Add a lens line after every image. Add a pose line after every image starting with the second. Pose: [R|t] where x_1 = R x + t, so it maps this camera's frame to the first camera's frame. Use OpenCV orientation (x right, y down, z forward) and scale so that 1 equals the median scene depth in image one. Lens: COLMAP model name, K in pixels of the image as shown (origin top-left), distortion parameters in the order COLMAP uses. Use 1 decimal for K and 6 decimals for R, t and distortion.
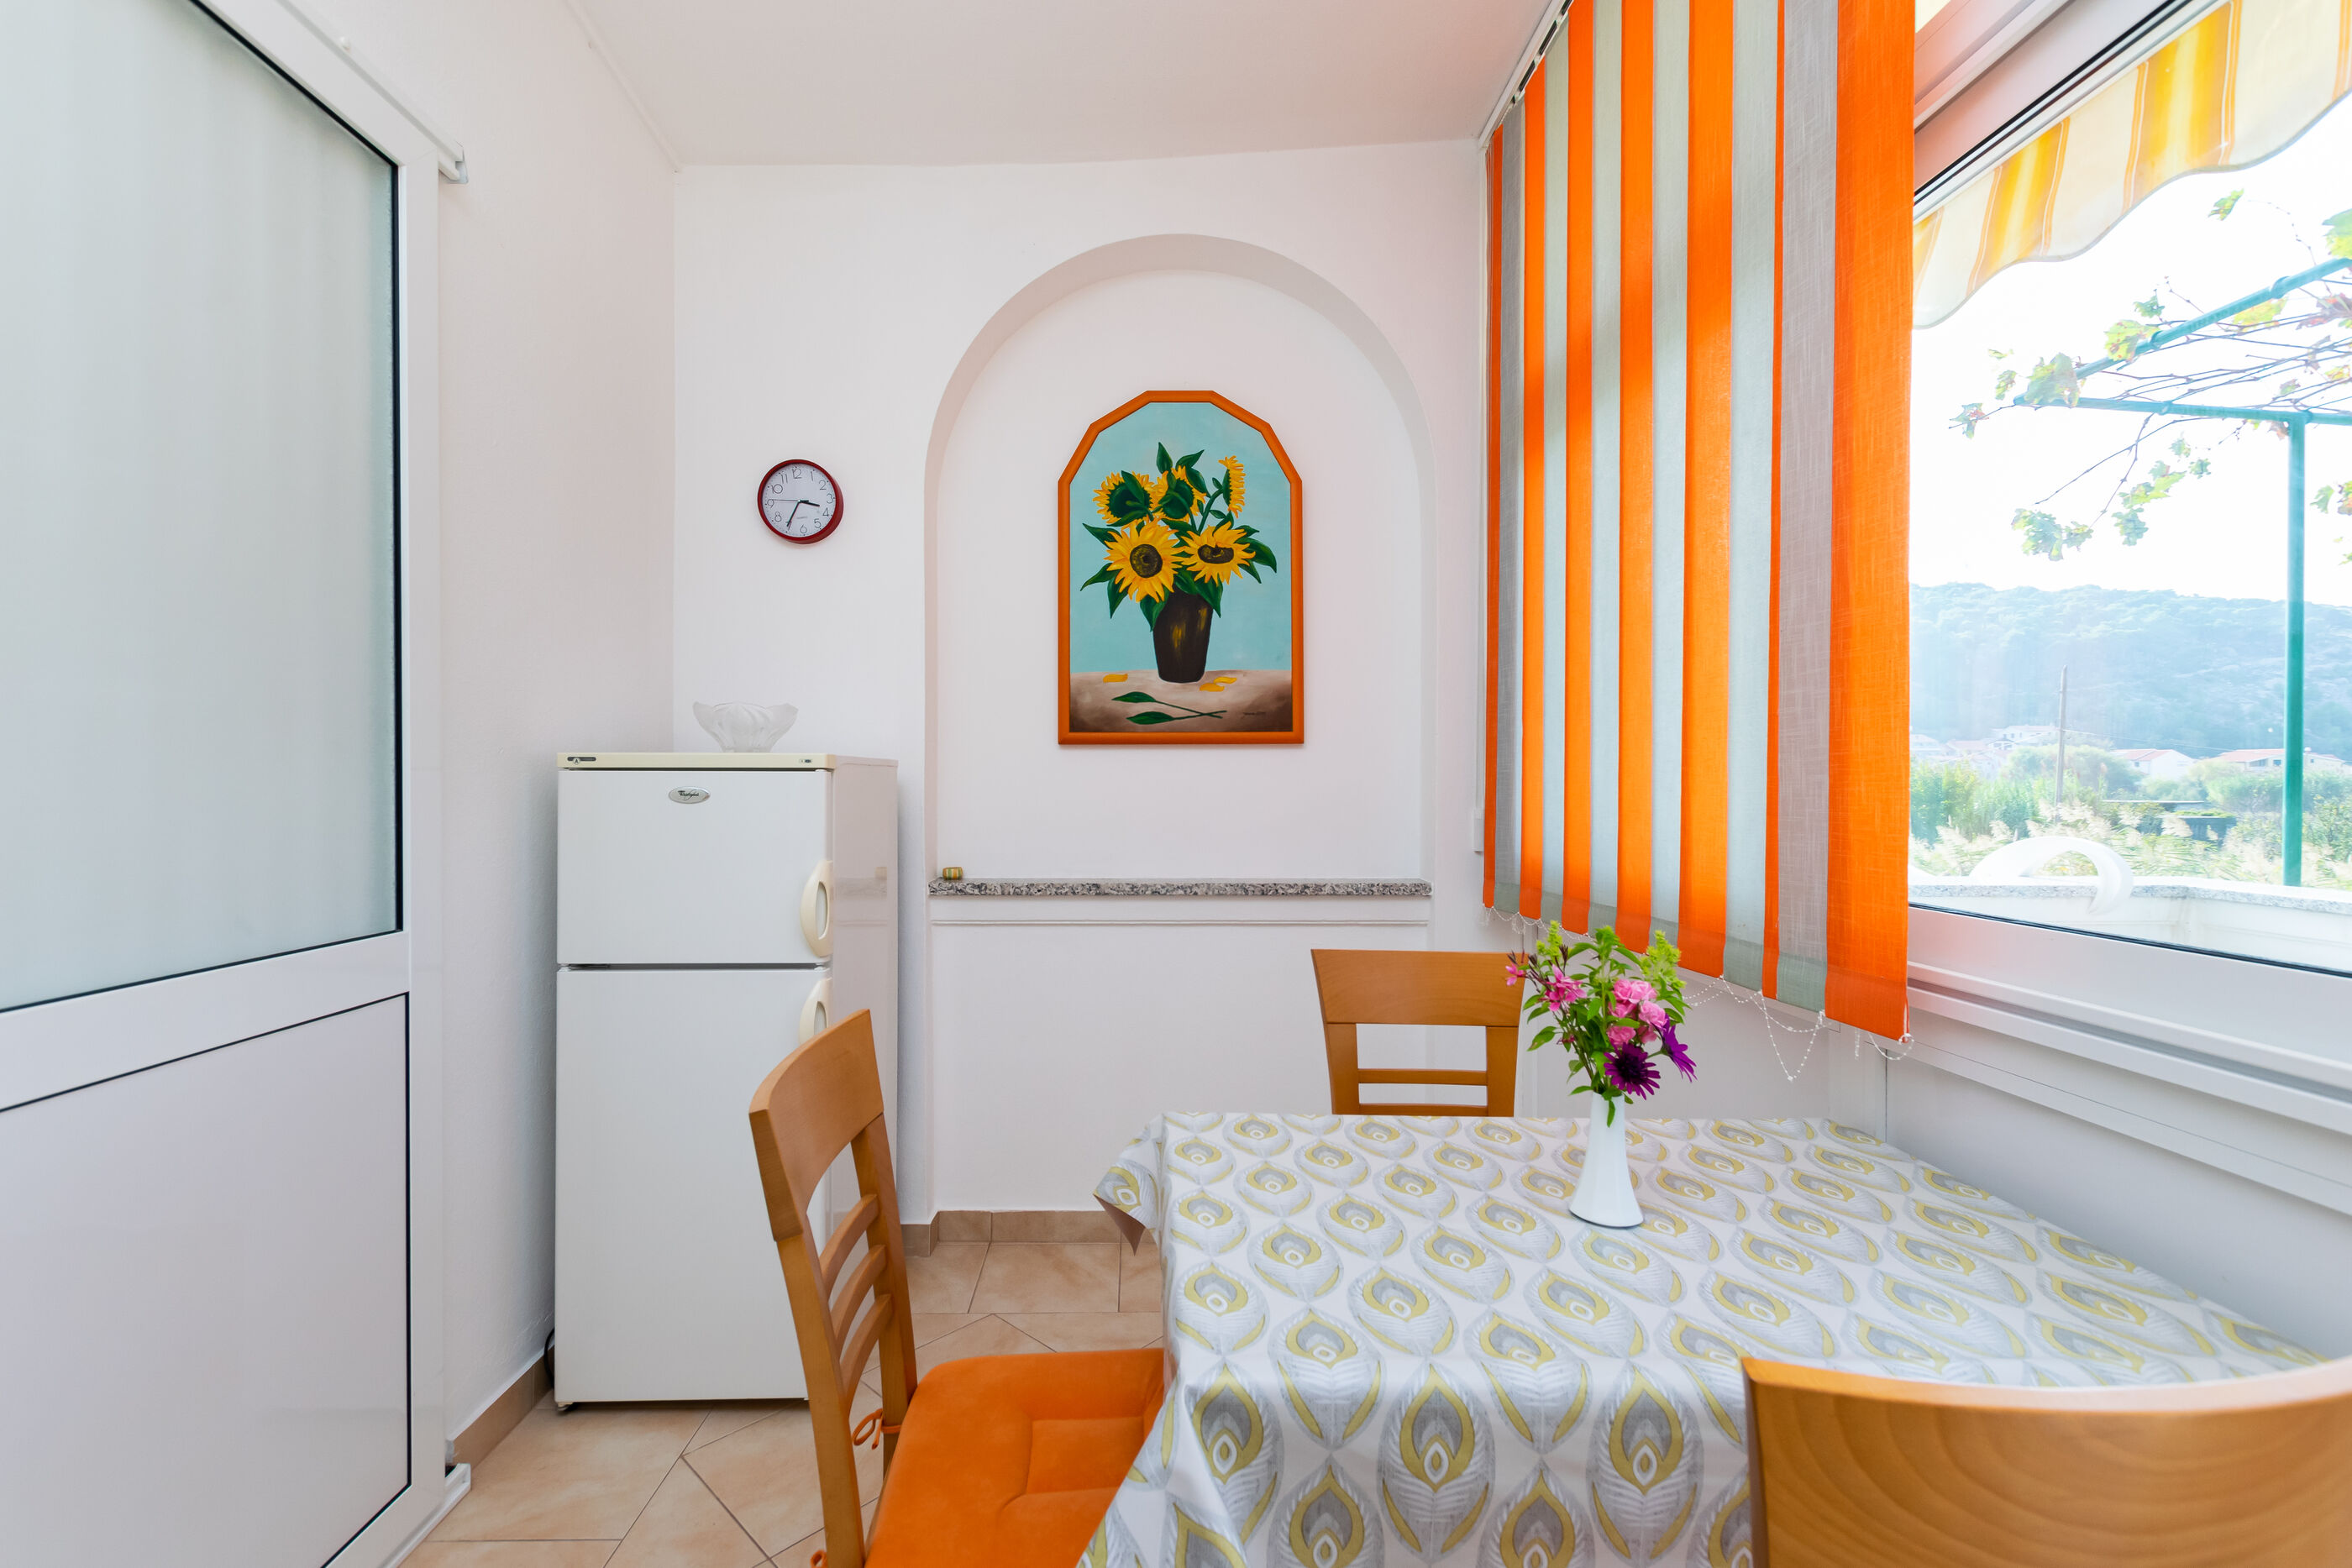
lens RADIAL K [[1078.0, 0, 1179.6], [0, 1078.0, 786.9], [0, 0, 1]] dist [0.008141, -0.003763]
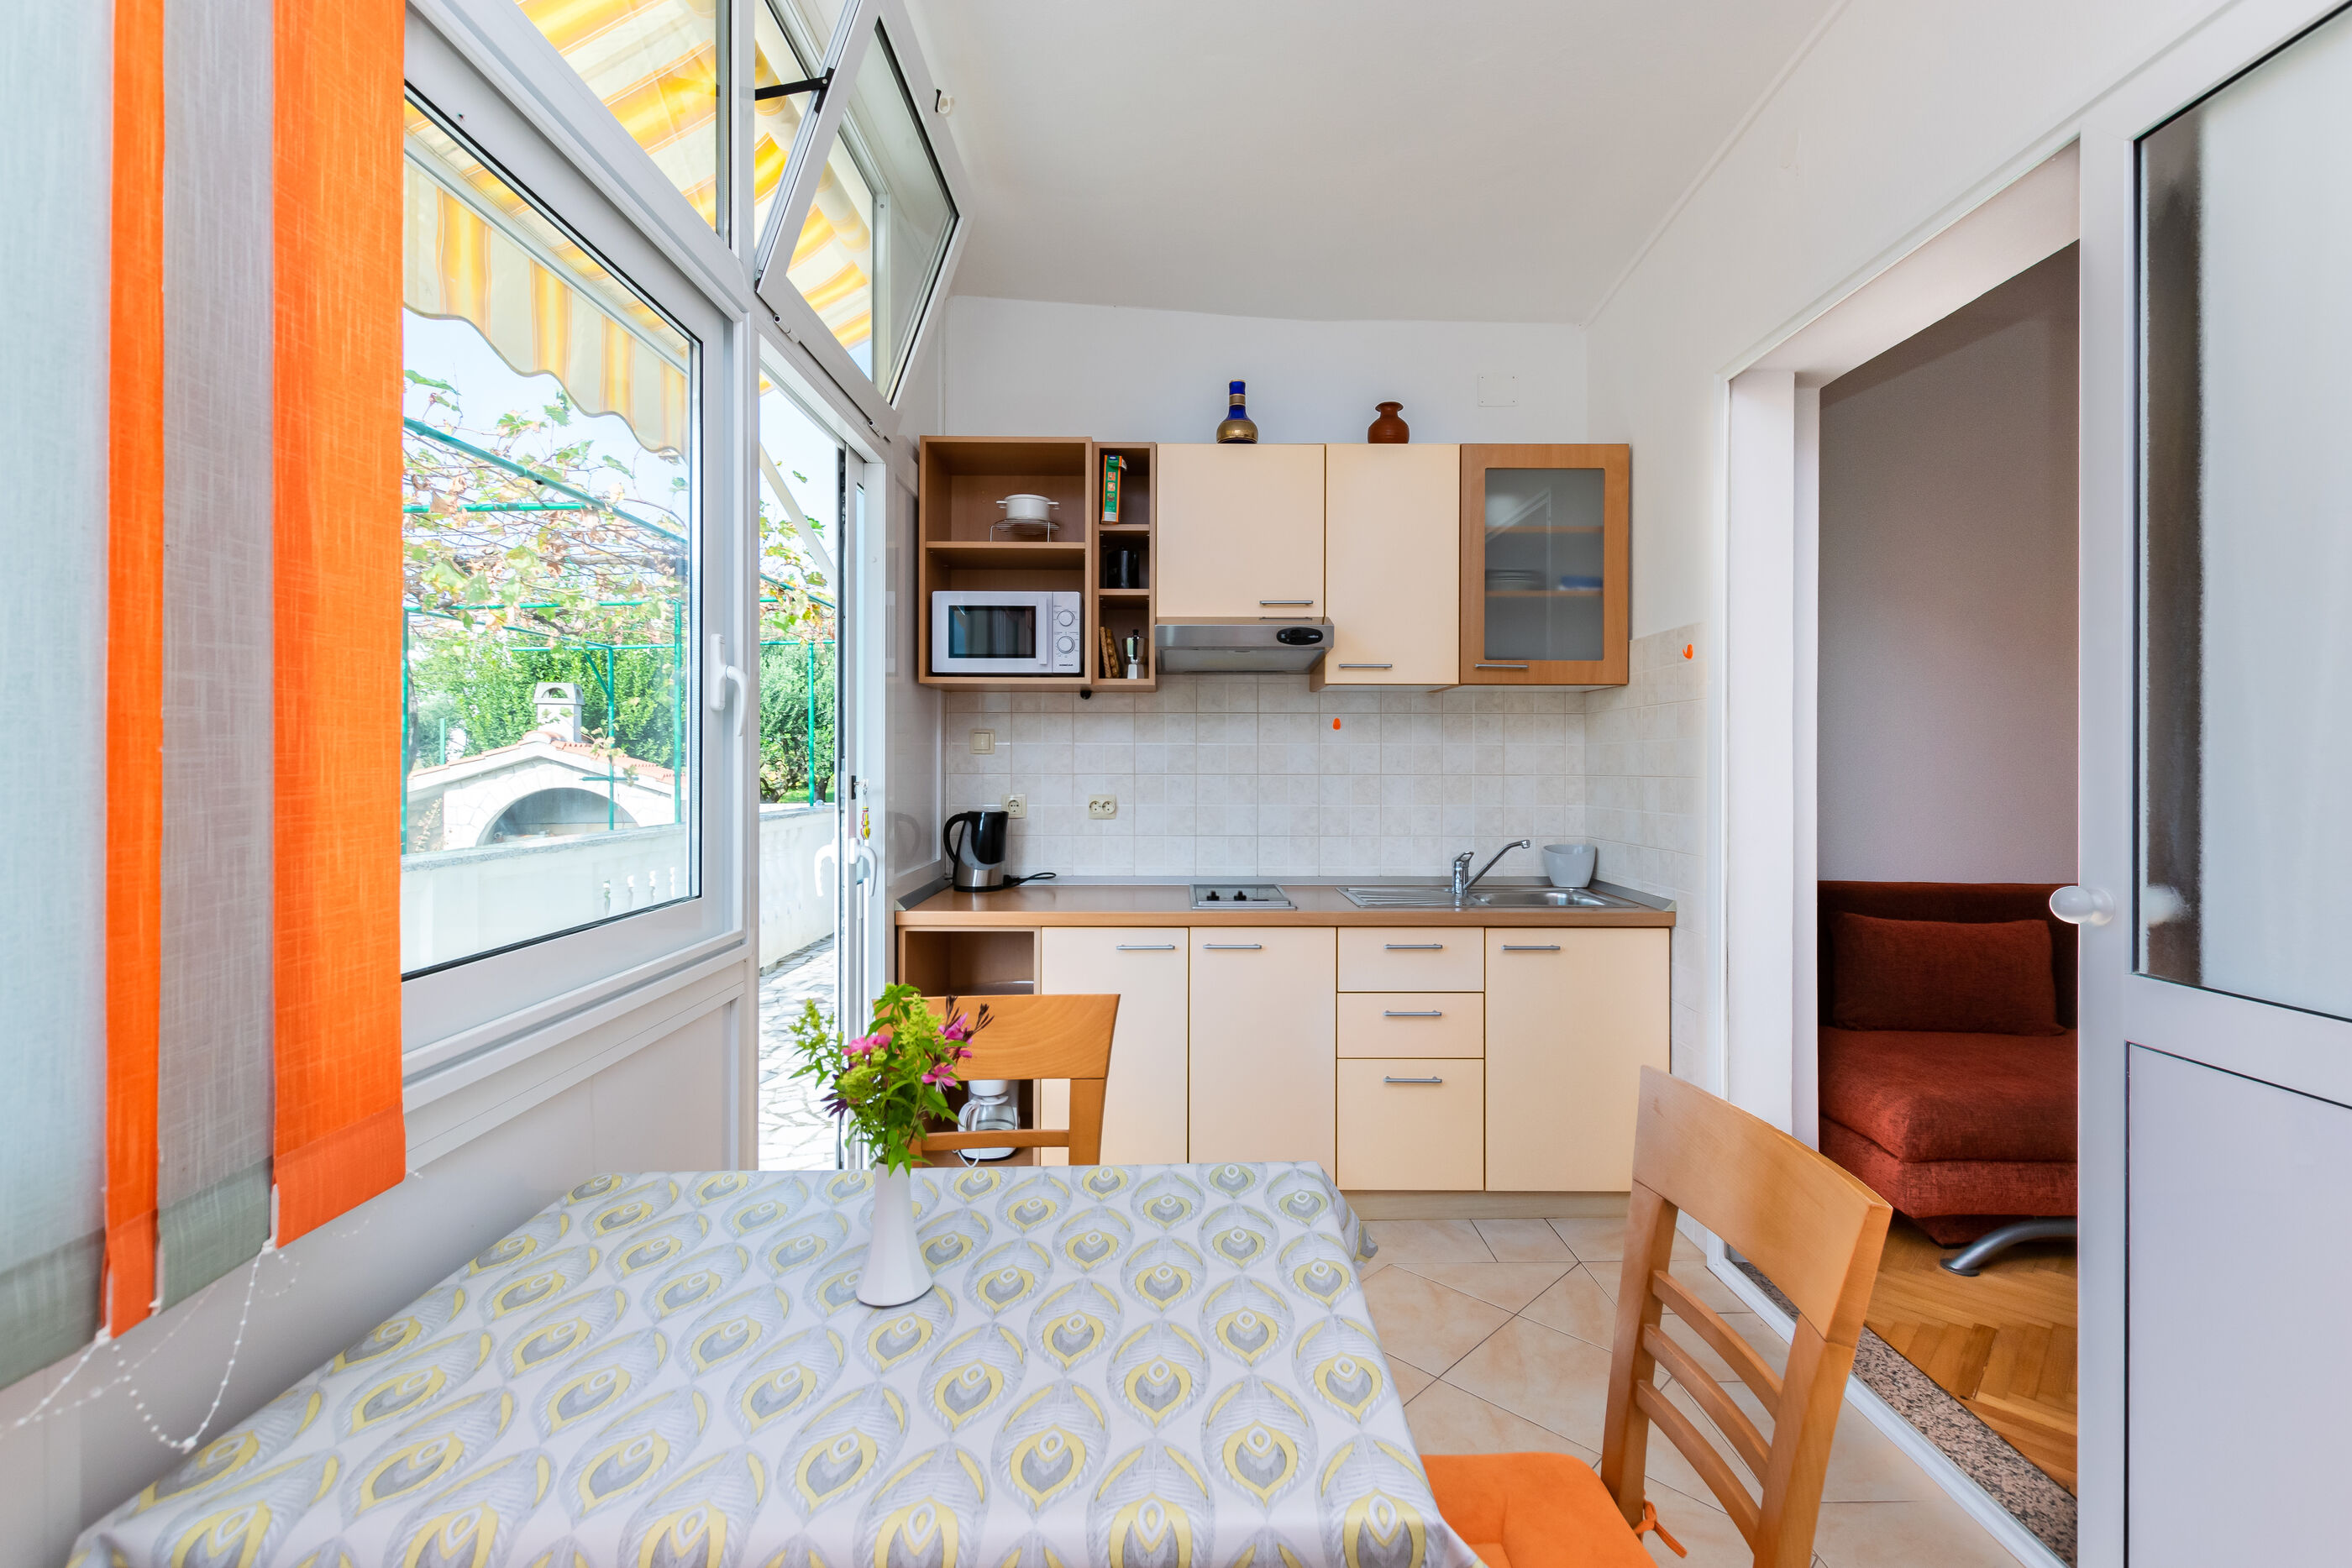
lens RADIAL K [[1078.0, 0, 1177.7], [0, 1078.0, 762.7], [0, 0, 1]] dist [0.008141, -0.003763]
pose [[-0.999079, -0.003769, 0.042737, 0.091563], [-0.003506, 0.999974, 0.006227, -0.056457], [-0.042759, 0.006071, -0.999067, 1.597963]]
